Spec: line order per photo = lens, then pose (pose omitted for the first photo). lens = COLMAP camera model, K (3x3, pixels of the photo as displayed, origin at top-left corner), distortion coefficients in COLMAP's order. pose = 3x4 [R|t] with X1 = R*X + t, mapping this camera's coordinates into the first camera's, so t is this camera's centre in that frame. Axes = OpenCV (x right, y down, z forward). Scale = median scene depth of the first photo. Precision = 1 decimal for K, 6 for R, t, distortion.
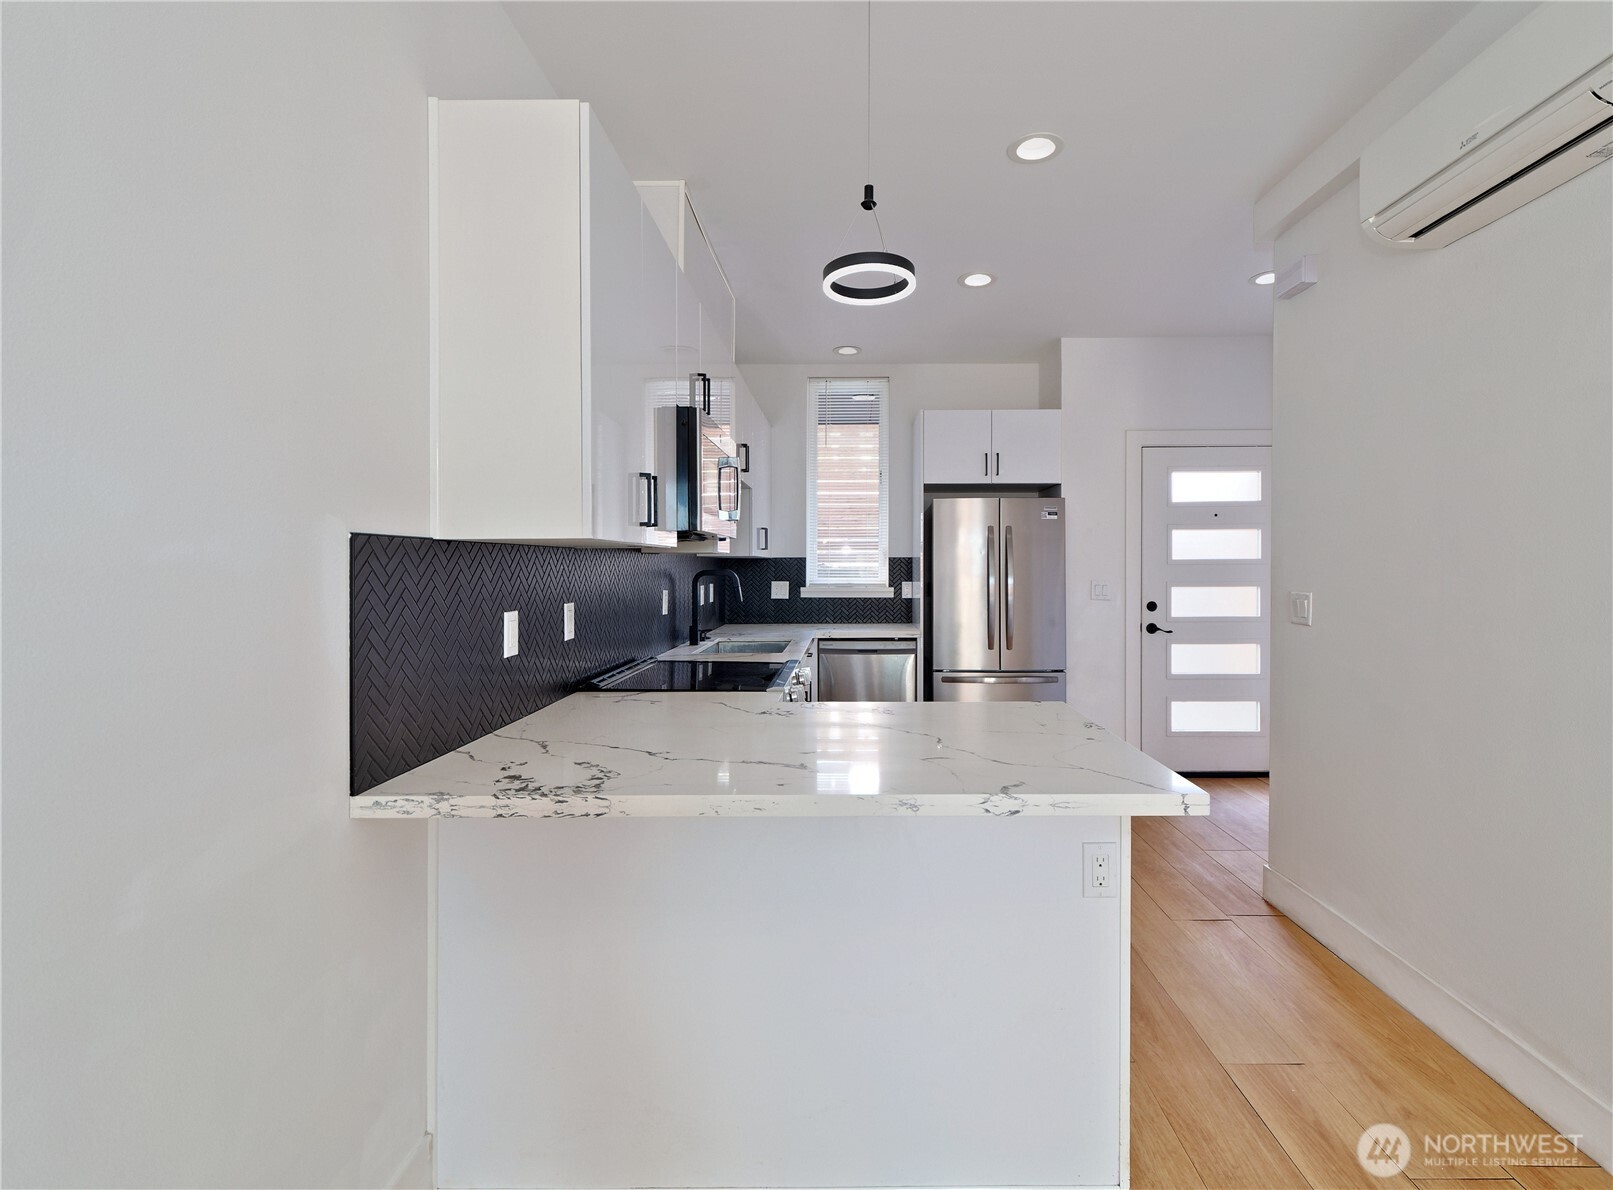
lens RADIAL K [[745.4, 0, 852.7], [0, 745.4, 562.7], [0, 0, 1]] dist [-0.005682, -0.000308]
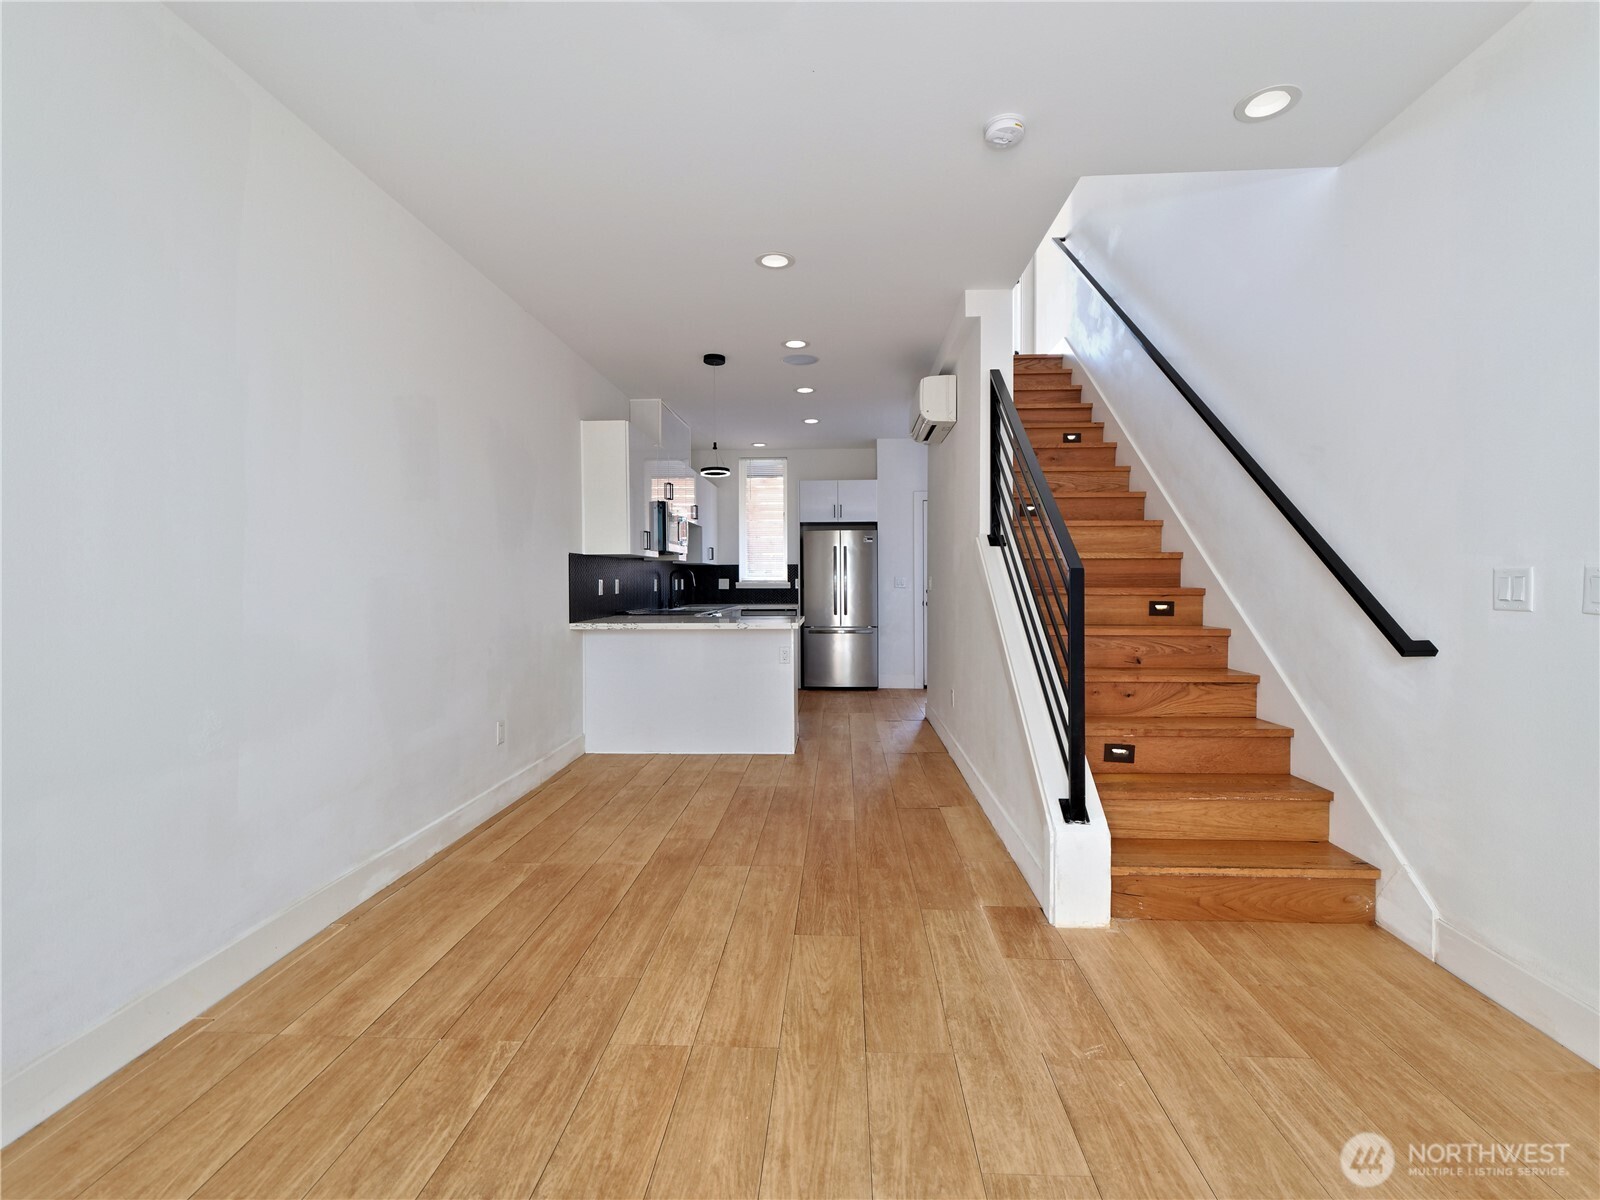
lens RADIAL K [[732.3, 0, 799.9], [0, 732.3, 596.0], [0, 0, 1]] dist [0.009905, -0.006107]
pose [[0.998078, -0.000137, -0.061968, 0.202618], [0.001765, 0.999655, 0.026214, 0.022995], [0.061943, -0.026273, 0.997734, -0.740485]]
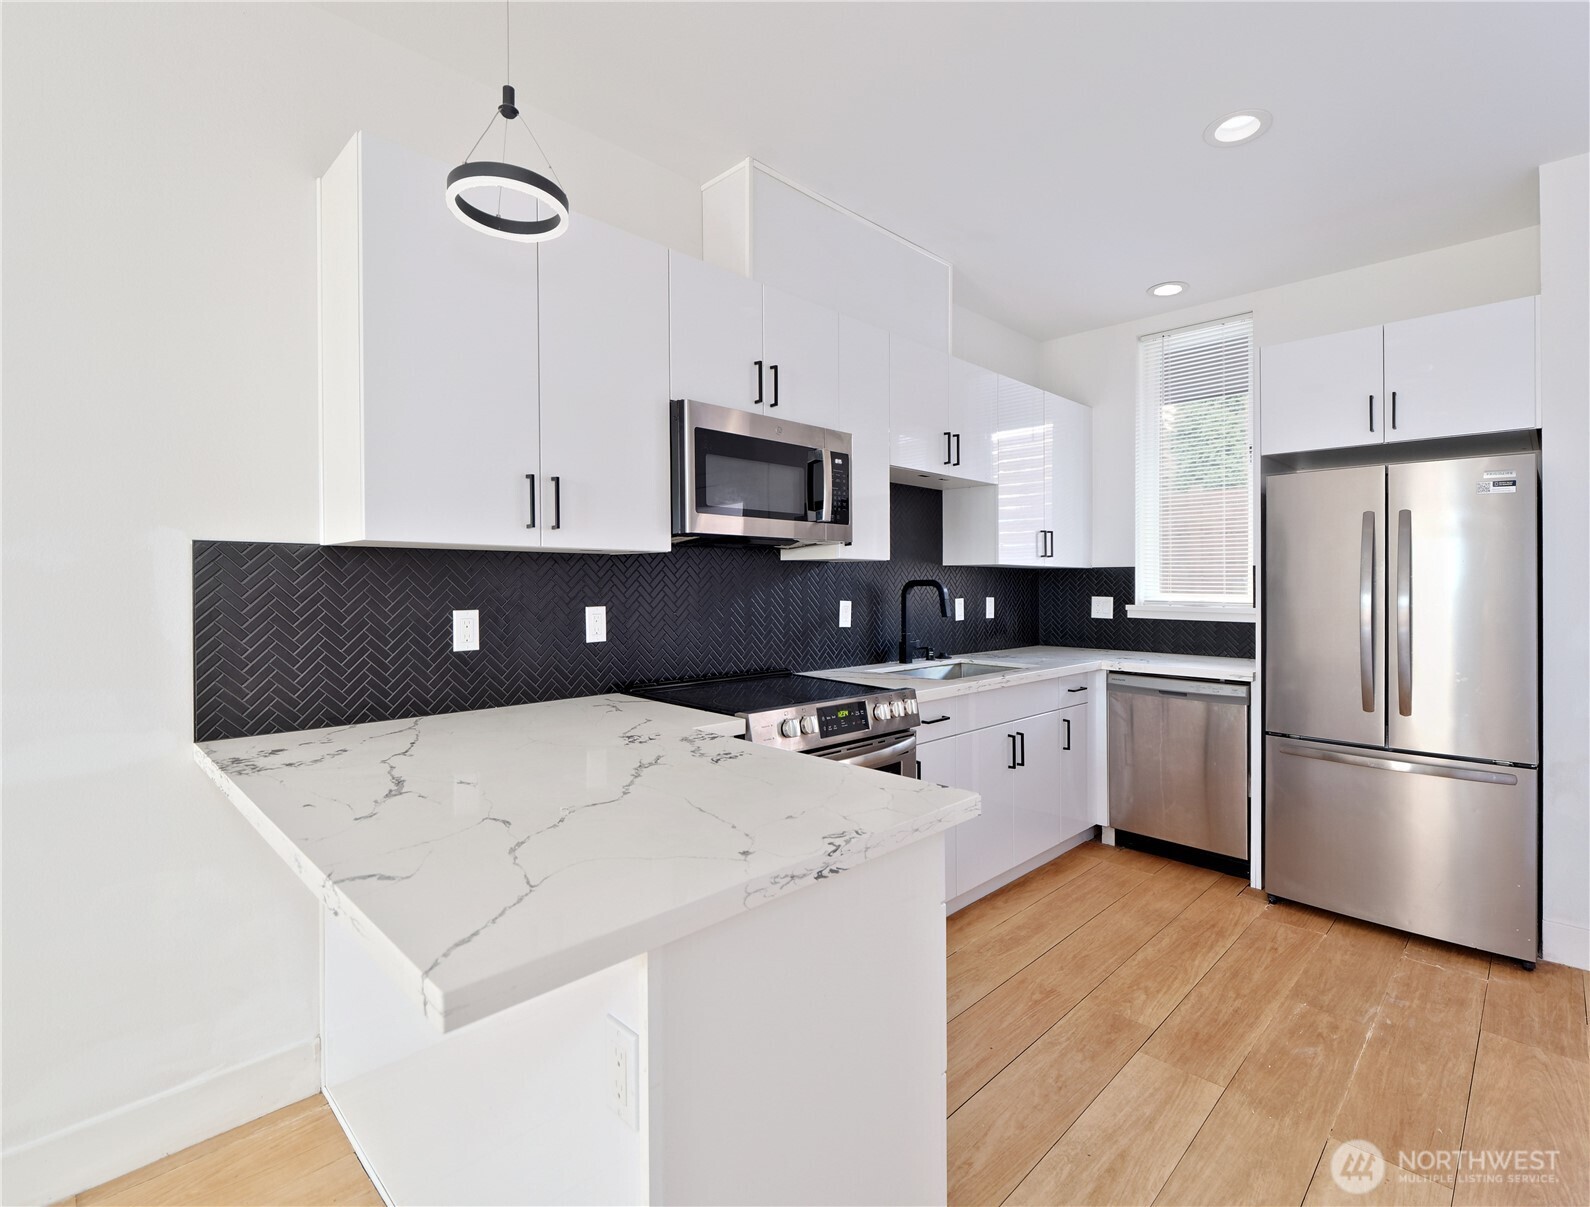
lens RADIAL K [[748.2, 0, 823.4], [0, 748.2, 580.2], [0, 0, 1]] dist [0.003982, -0.000767]
pose [[0.711298, 0.001632, -0.702888, 0.292320], [-0.001355, 0.999999, 0.000952, 0.007366], [0.702889, 0.000275, 0.711300, 0.234783]]
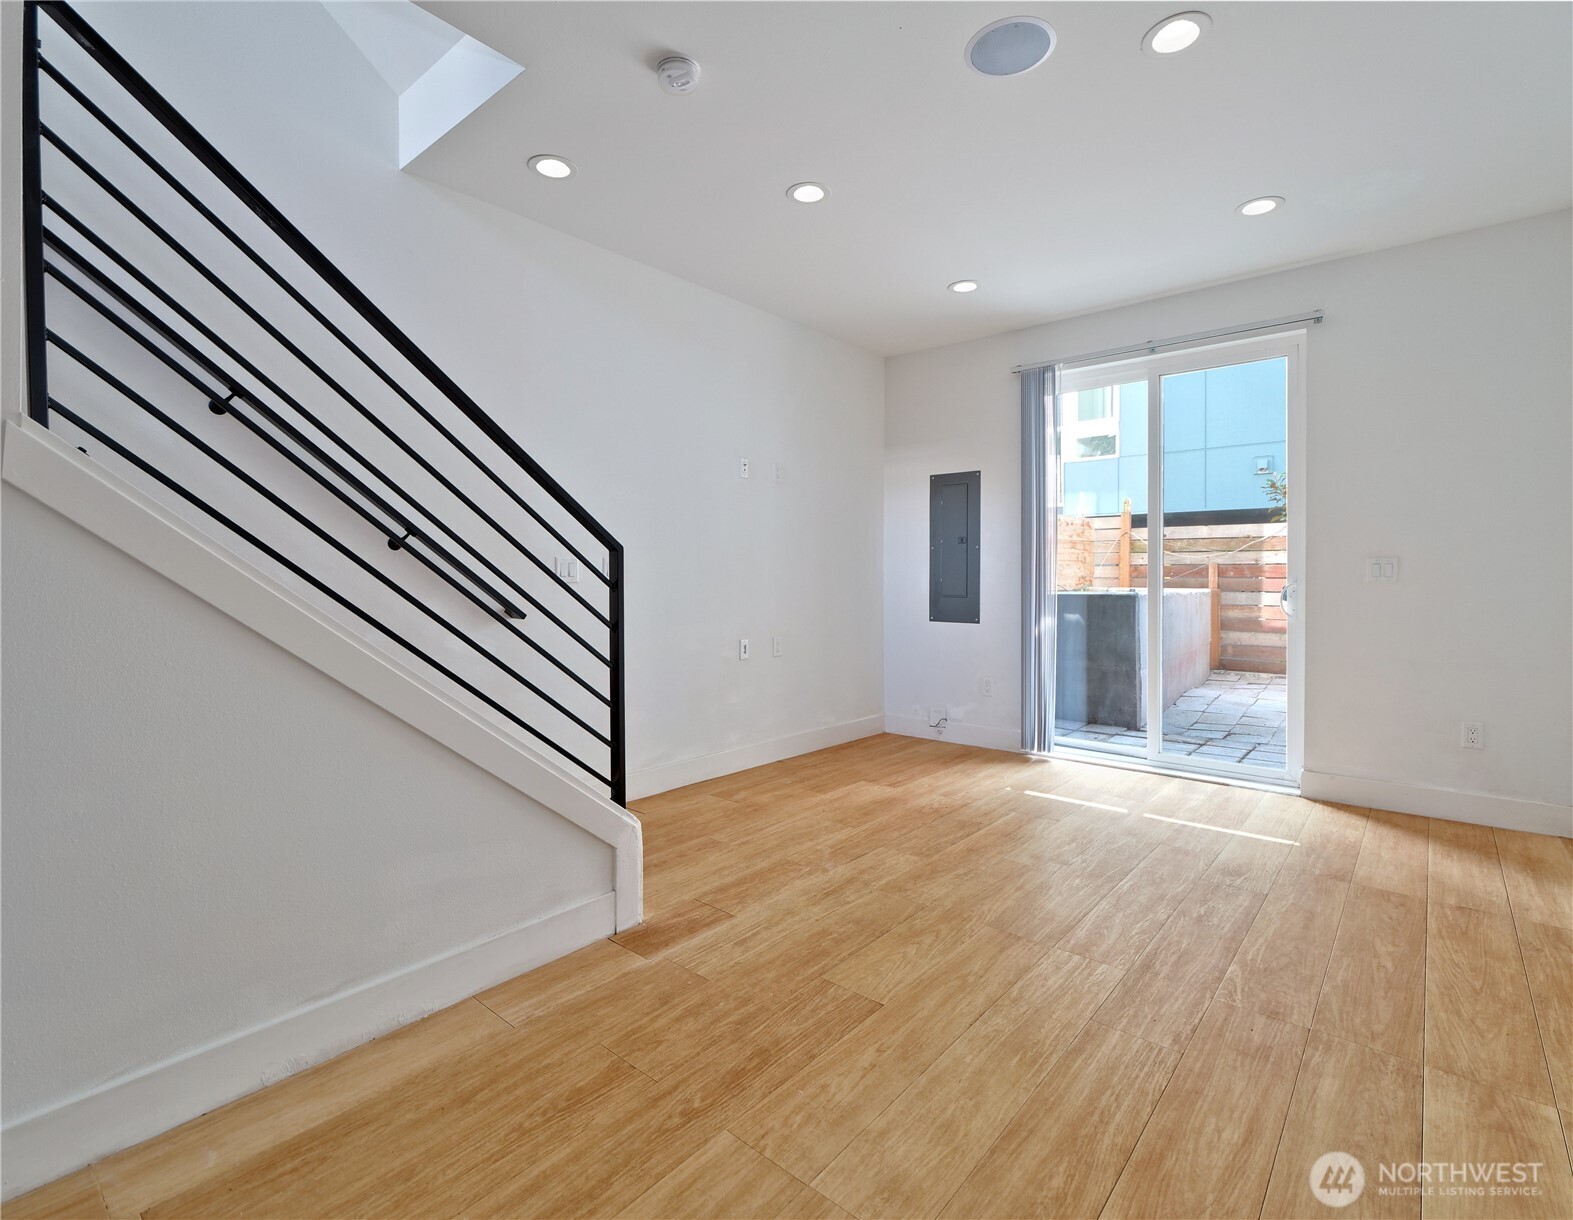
lens RADIAL K [[761.9, 0, 821.1], [0, 761.9, 570.4], [0, 0, 1]] dist [0.004976, -0.002109]
pose [[-0.778161, 0.006220, 0.628035, -0.085329], [0.001066, 0.999963, -0.008582, 0.038844], [-0.628065, -0.006008, -0.778138, 0.159304]]
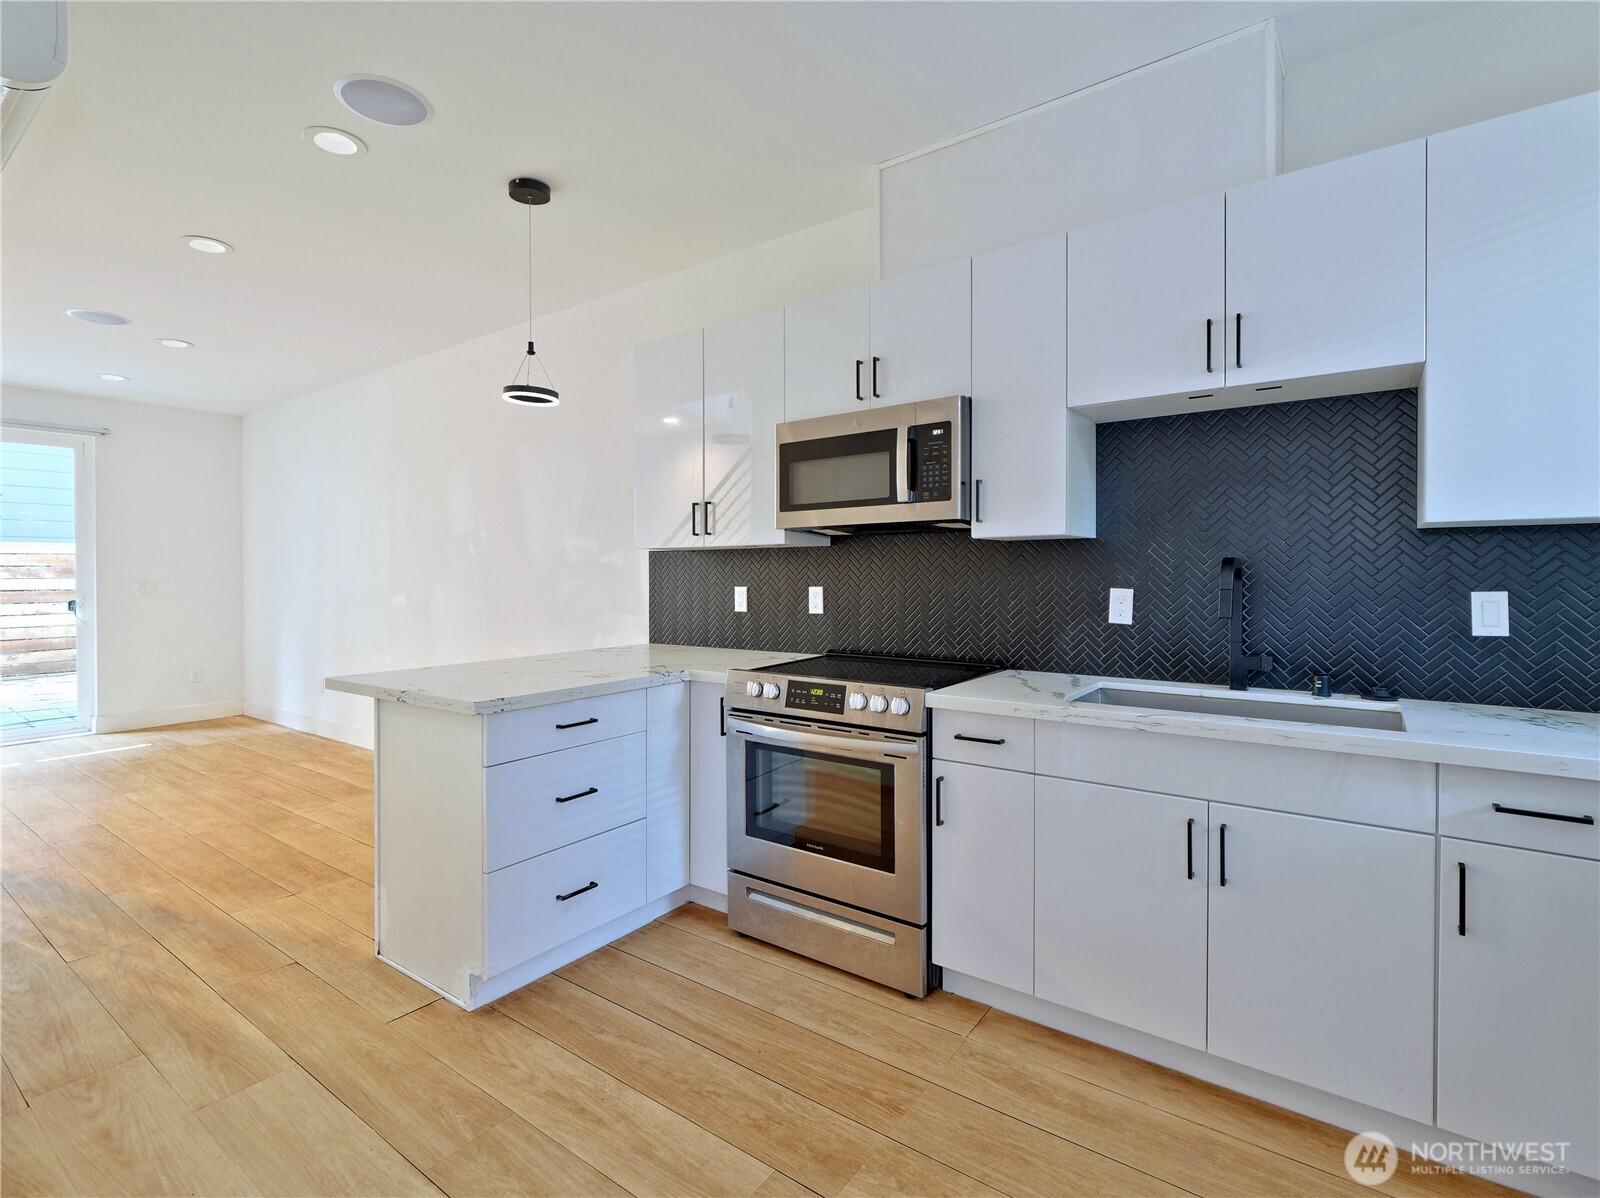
lens RADIAL K [[732.3, 0, 763.2], [0, 732.3, 578.1], [0, 0, 1]] dist [0.009905, -0.006107]
pose [[-0.593009, 0.009564, -0.805139, 0.383925], [0.009999, 0.999940, 0.004513, 0.015118], [0.805133, -0.005374, -0.593069, 0.880192]]
